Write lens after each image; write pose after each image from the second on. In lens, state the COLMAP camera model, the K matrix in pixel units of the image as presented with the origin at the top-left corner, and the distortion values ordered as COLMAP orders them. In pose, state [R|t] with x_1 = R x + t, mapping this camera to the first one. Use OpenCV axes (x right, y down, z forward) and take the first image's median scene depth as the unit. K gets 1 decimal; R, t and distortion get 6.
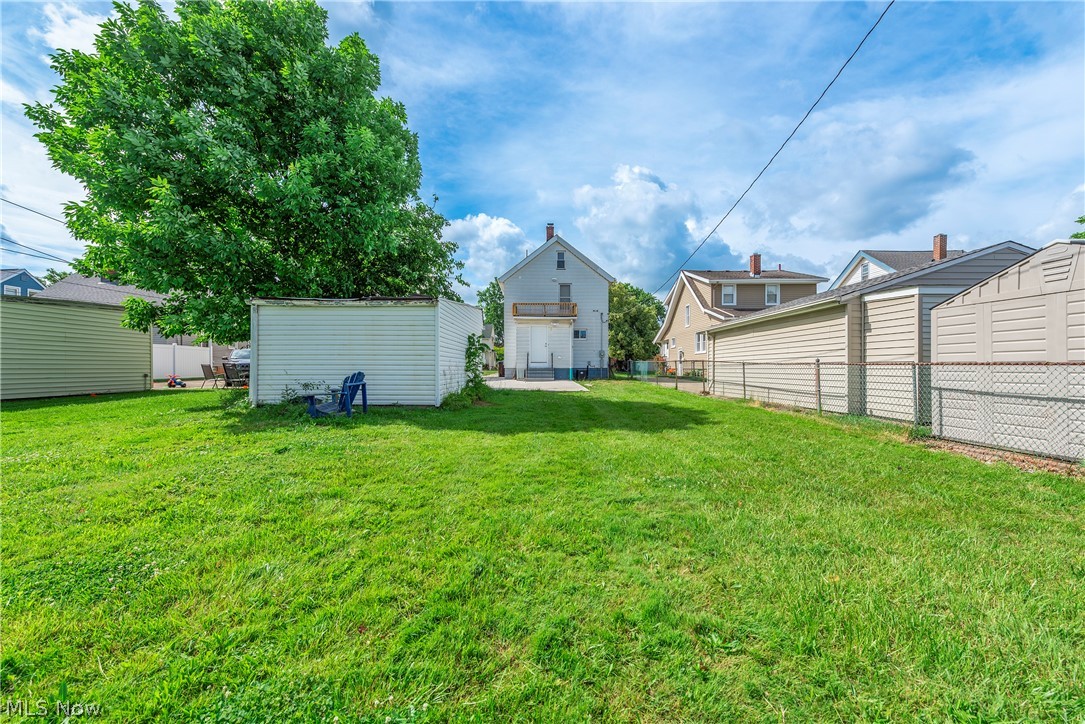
lens RADIAL K [[435.7, 0, 545.0], [0, 435.7, 369.3], [0, 0, 1]] dist [0.007943, -0.002671]
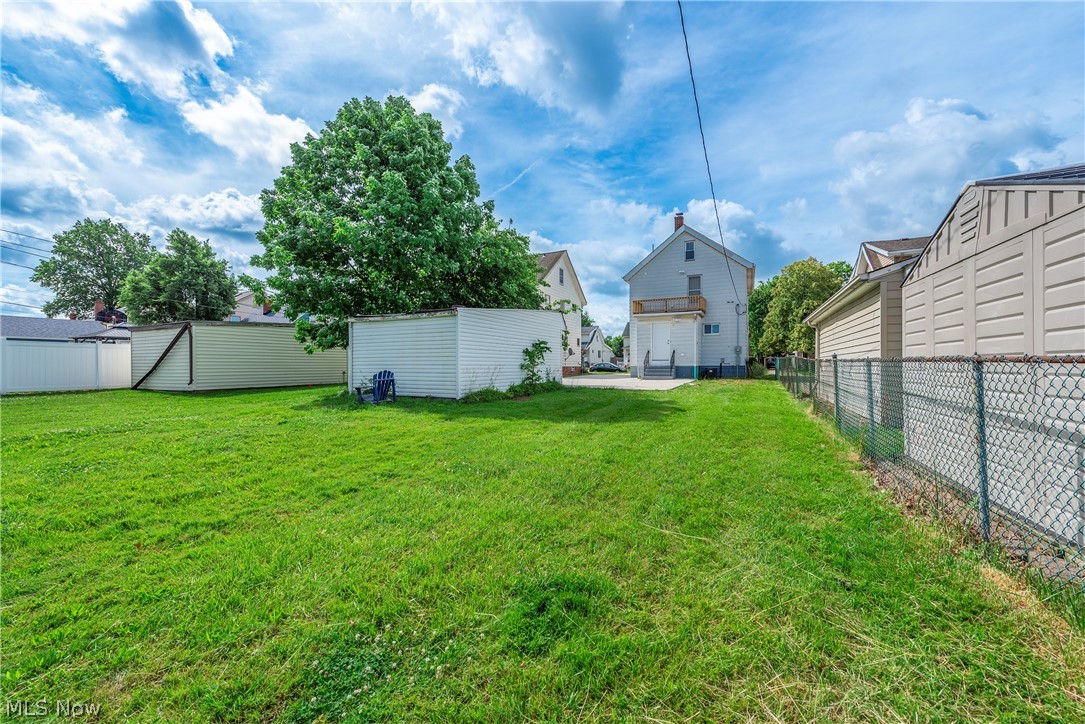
lens RADIAL K [[435.7, 0, 539.6], [0, 435.7, 361.7], [0, 0, 1]] dist [0.007943, -0.002671]
pose [[0.886032, -0.007834, -0.463558, 0.197022], [0.002536, 0.999924, -0.012051, -0.001101], [0.463617, 0.009502, 0.885985, 0.018609]]
